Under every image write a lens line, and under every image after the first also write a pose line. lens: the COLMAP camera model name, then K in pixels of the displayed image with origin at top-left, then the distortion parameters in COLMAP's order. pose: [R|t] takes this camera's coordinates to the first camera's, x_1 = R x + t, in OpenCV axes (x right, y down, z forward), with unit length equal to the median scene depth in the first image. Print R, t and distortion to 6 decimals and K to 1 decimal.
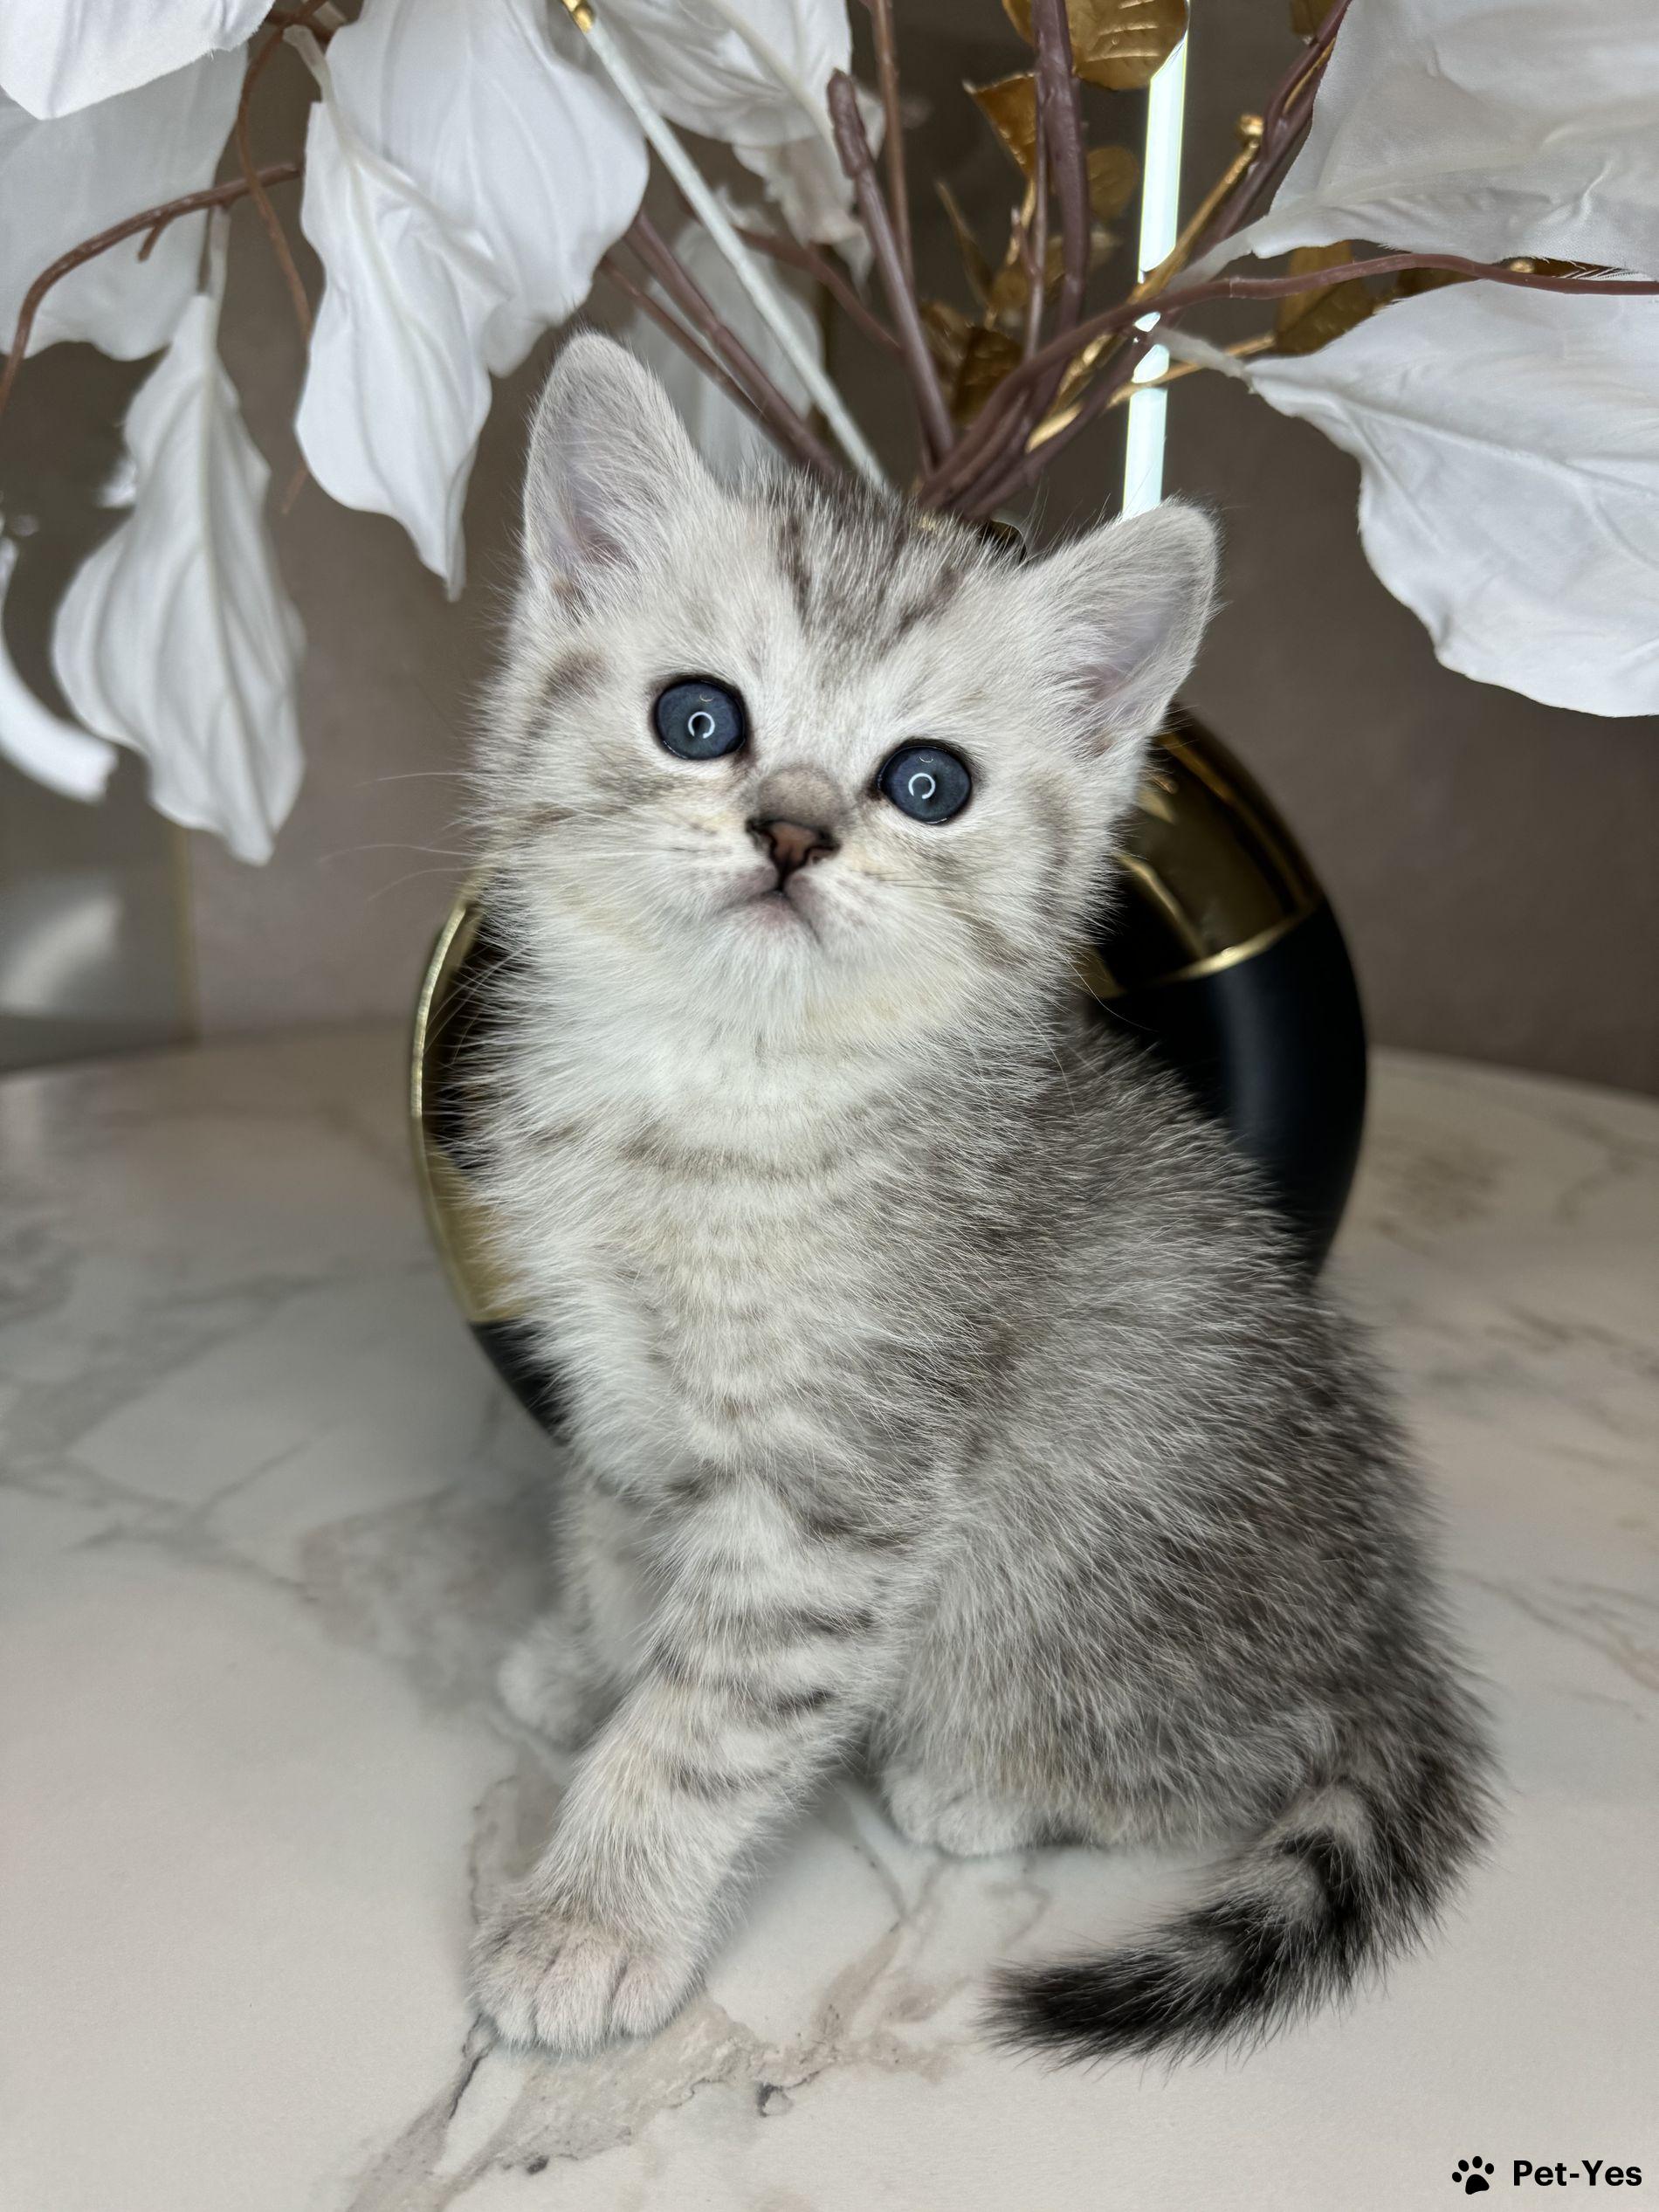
lens RADIAL K [[1670.9, 0, 829.5], [0, 1670.9, 1106.0], [0, 0, 1]] dist [-0.038644, 0.010549]
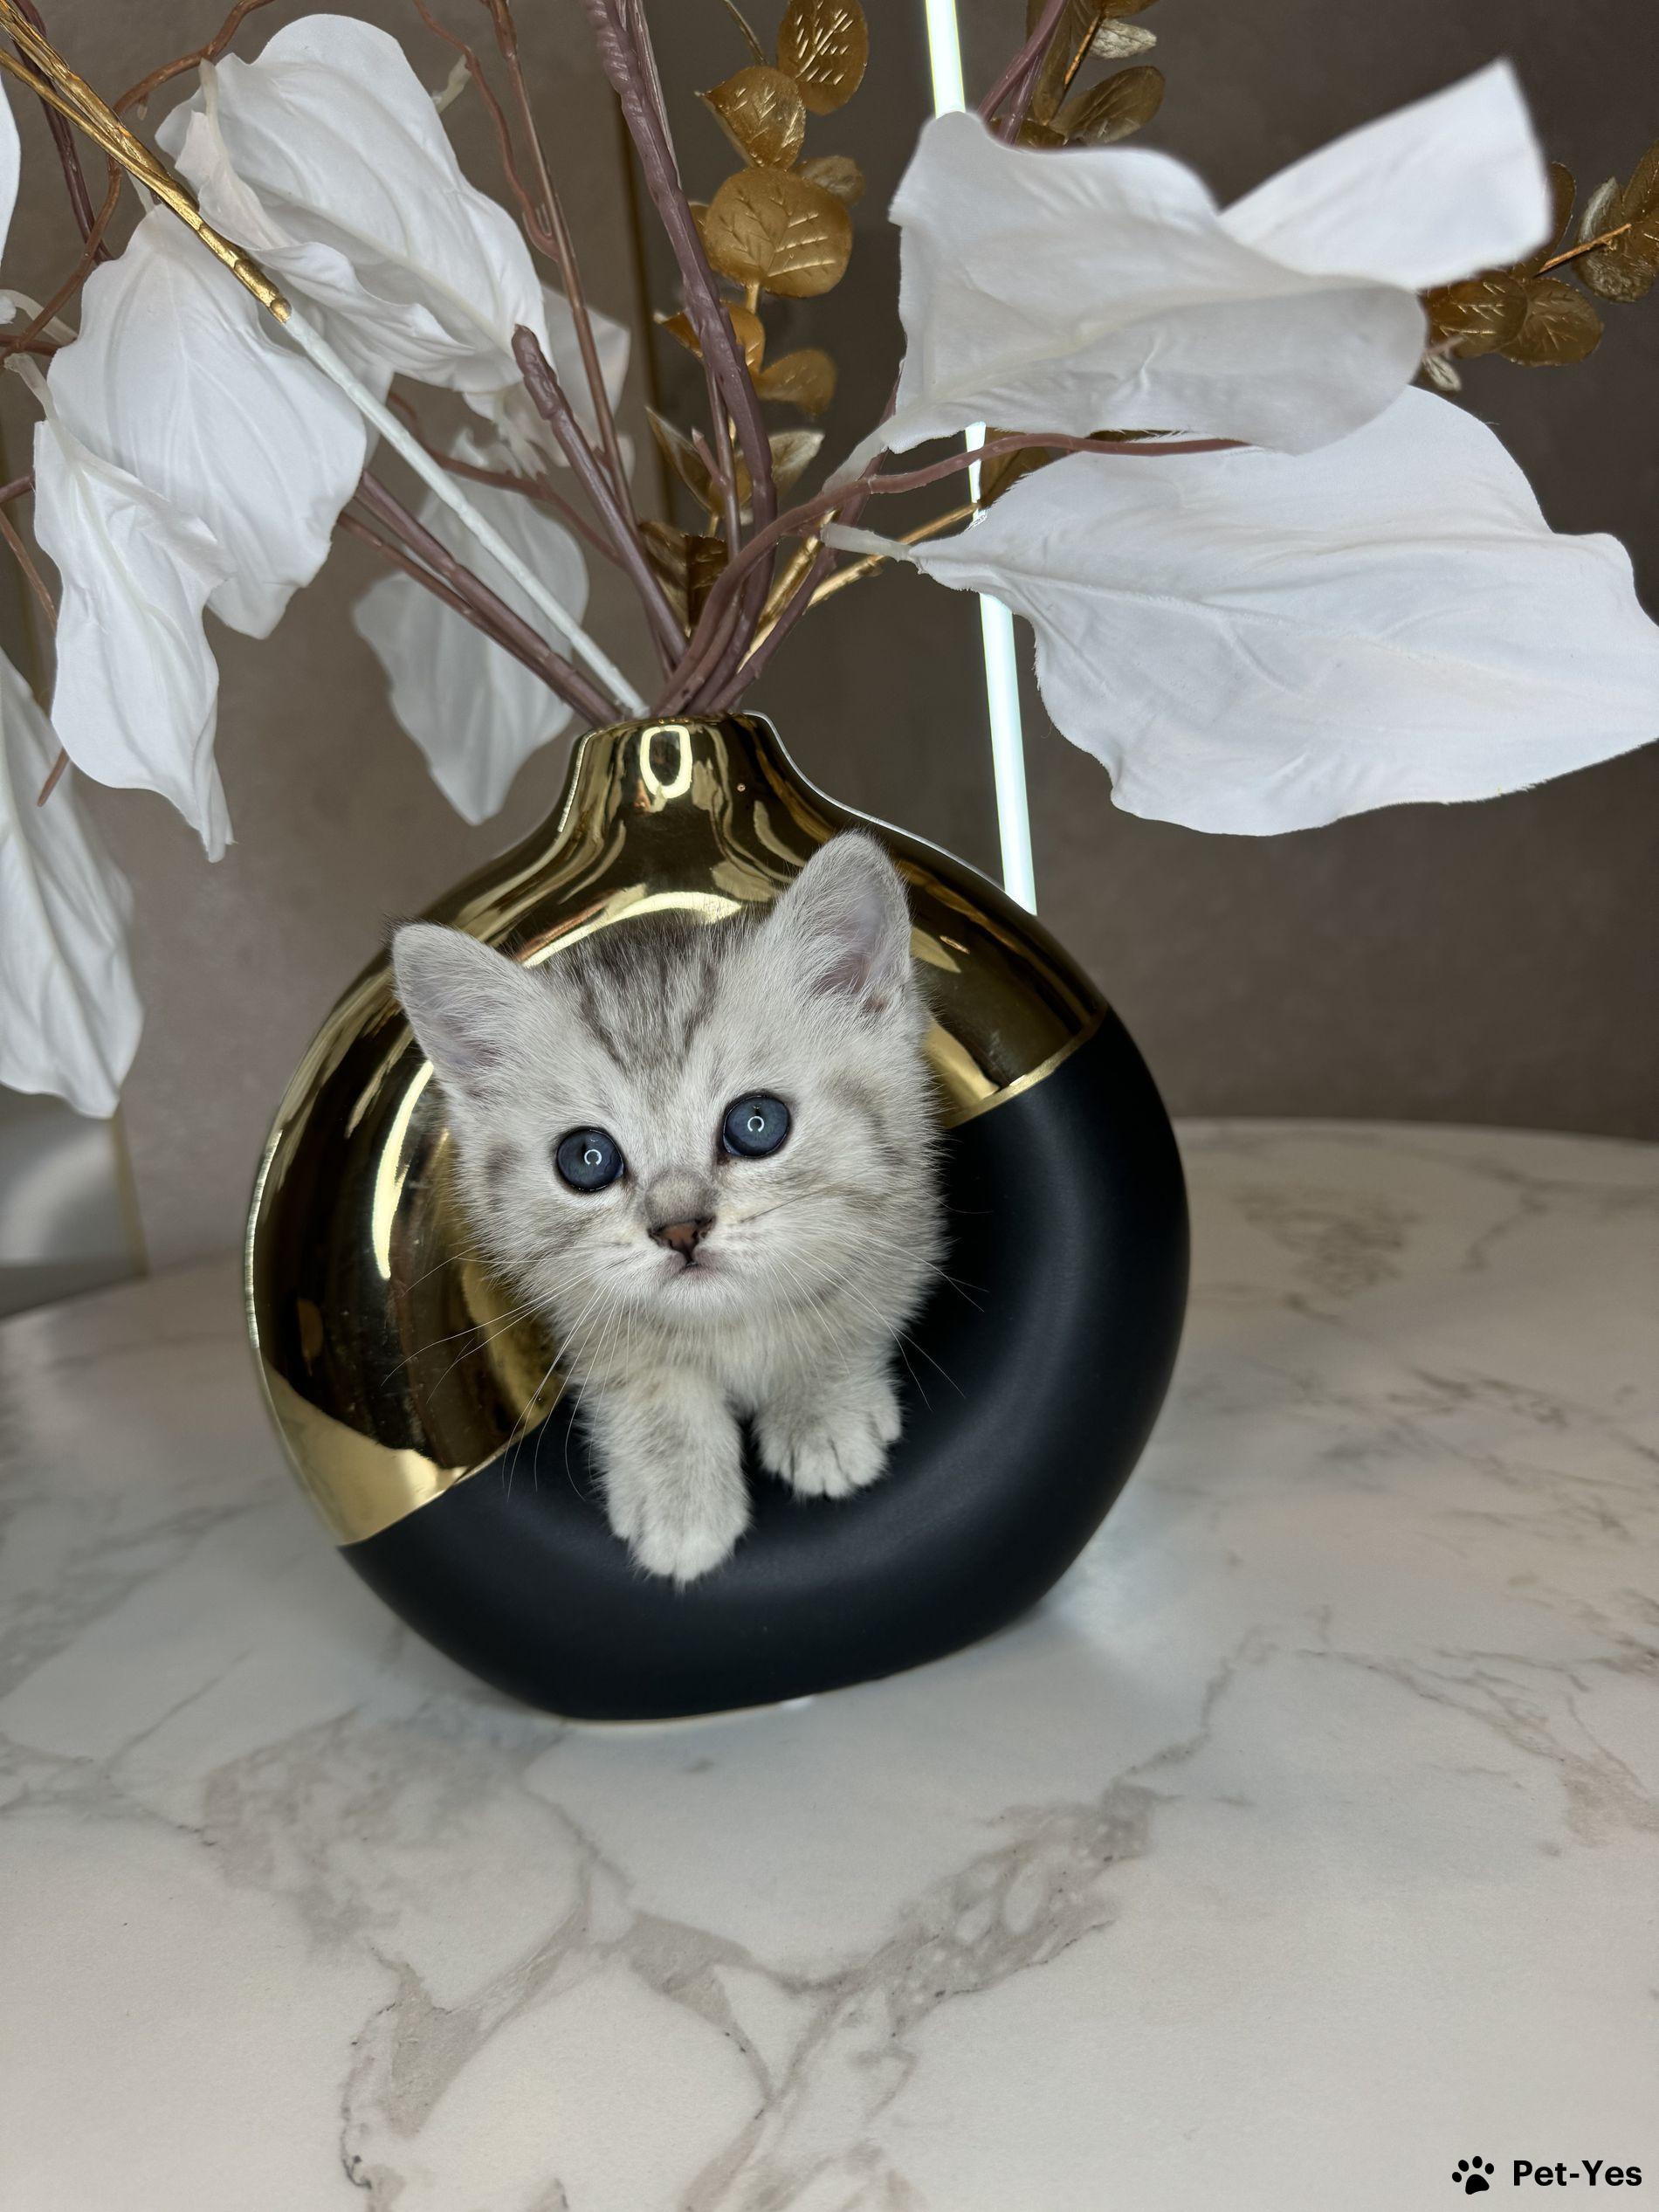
lens RADIAL K [[1638.1, 0, 829.5], [0, 1638.1, 1106.0], [0, 0, 1]] dist [0.003353, -0.033432]
pose [[0.990468, -0.137712, 0.003053, 0.132937], [0.137550, 0.987635, -0.075215, -0.019785], [0.007343, 0.074918, 0.997163, -0.021284]]
